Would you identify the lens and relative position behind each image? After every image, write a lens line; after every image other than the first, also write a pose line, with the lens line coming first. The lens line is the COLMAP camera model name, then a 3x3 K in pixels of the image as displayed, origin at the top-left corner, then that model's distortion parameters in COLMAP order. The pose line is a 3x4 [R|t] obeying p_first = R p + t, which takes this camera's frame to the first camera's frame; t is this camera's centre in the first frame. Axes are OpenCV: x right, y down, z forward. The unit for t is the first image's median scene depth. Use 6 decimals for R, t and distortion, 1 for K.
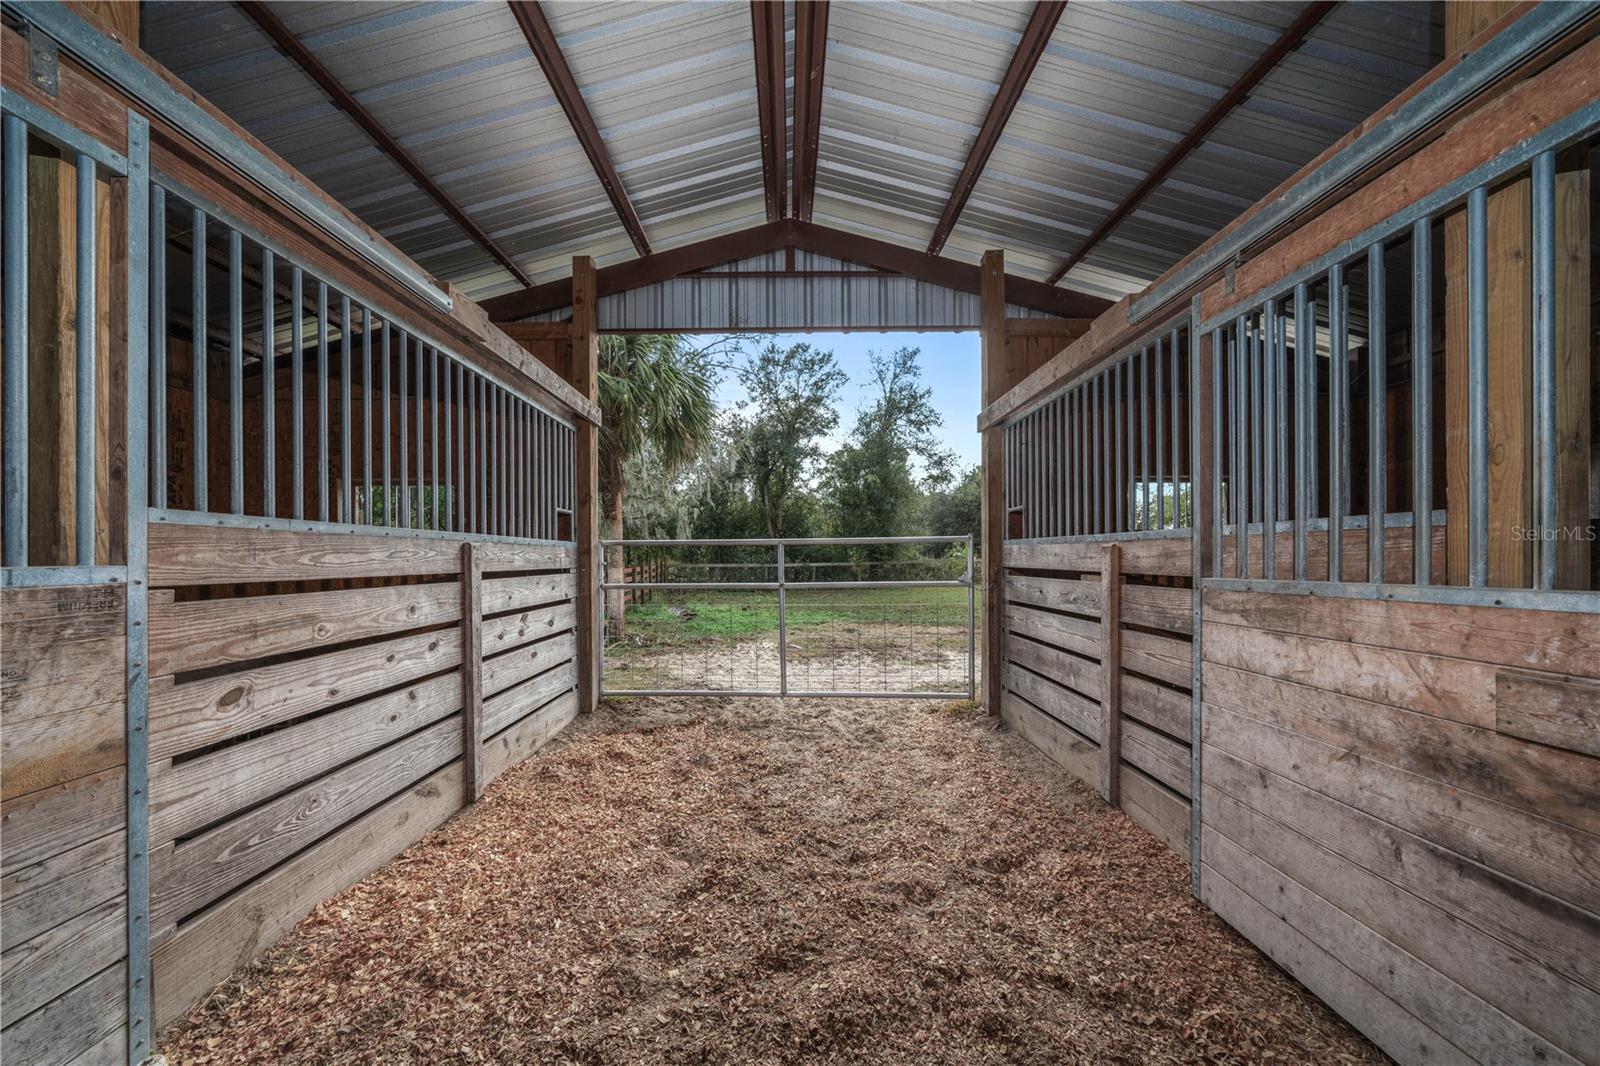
lens RADIAL K [[559.6, 0, 797.5], [0, 559.6, 551.1], [0, 0, 1]] dist [0.000109, 0.000004]
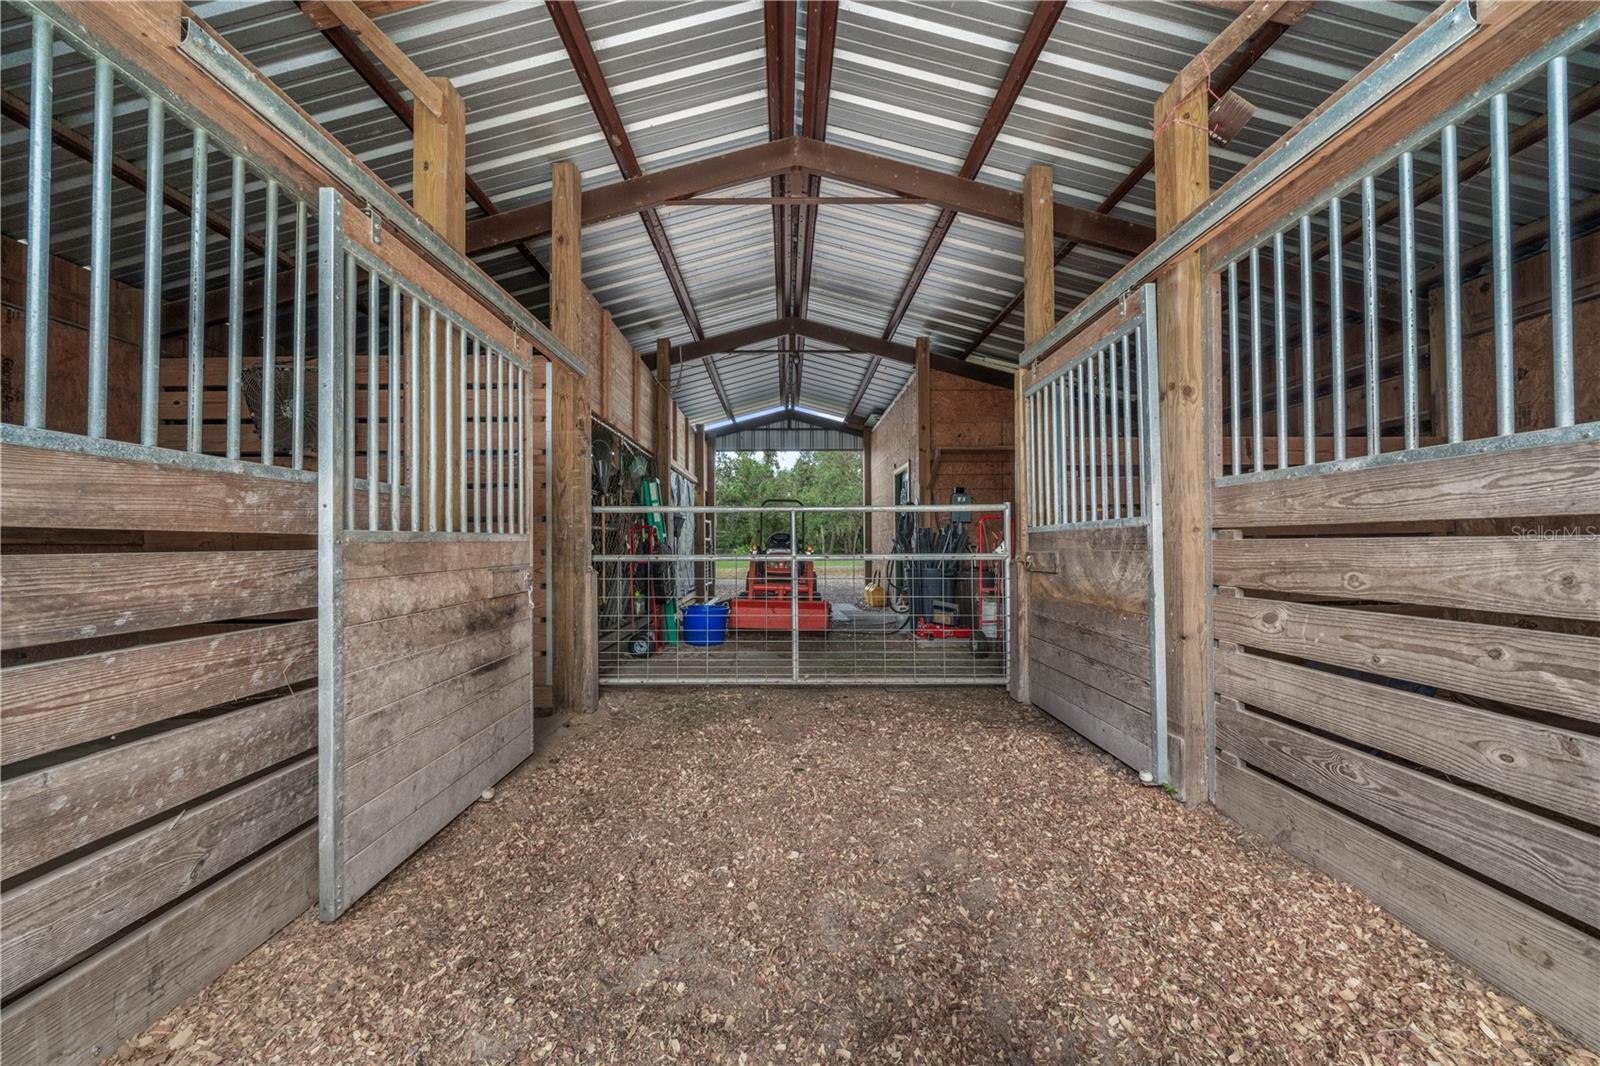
lens RADIAL K [[559.6, 0, 797.5], [0, 559.6, 551.1], [0, 0, 1]] dist [0.000109, 0.000004]
pose [[-0.999952, 0.008574, -0.004823, 0.028801], [0.008568, 0.999962, 0.001280, 0.071566], [0.004833, 0.001238, -0.999988, 1.565469]]
